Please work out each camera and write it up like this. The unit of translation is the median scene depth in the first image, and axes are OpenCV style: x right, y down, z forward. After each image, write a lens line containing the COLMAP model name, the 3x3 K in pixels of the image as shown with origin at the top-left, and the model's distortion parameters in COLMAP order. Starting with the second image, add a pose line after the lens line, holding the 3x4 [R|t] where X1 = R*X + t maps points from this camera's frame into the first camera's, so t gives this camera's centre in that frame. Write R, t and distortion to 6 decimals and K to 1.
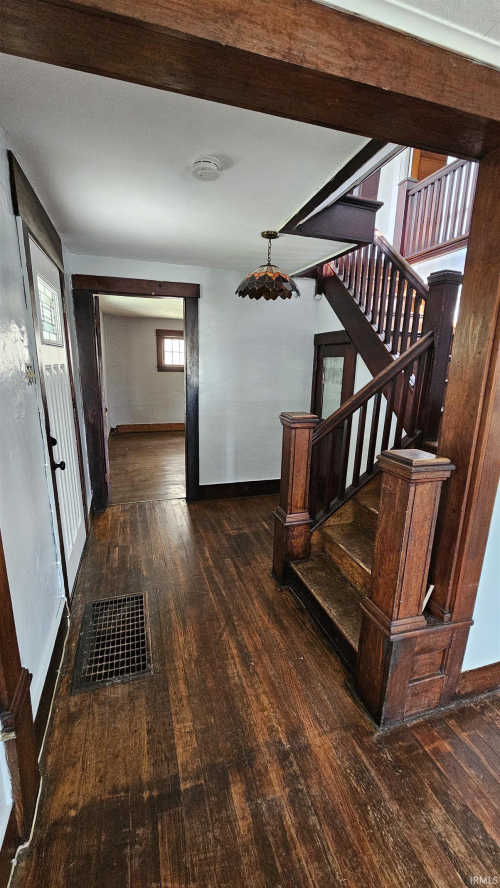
lens RADIAL K [[362.0, 0, 248.3], [0, 362.0, 446.2], [0, 0, 1]] dist [0.000004, 0.000604]
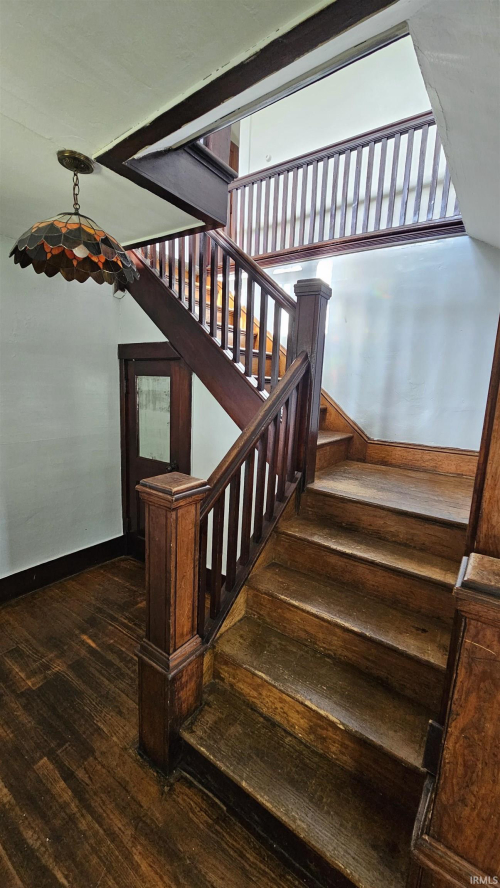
lens RADIAL K [[362.0, 0, 248.3], [0, 362.0, 446.2], [0, 0, 1]] dist [0.000004, 0.000604]
pose [[0.803217, -0.093584, 0.588289, -0.085626], [0.113289, 0.993556, 0.003375, -0.111126], [-0.584814, 0.063936, 0.808644, 0.386584]]
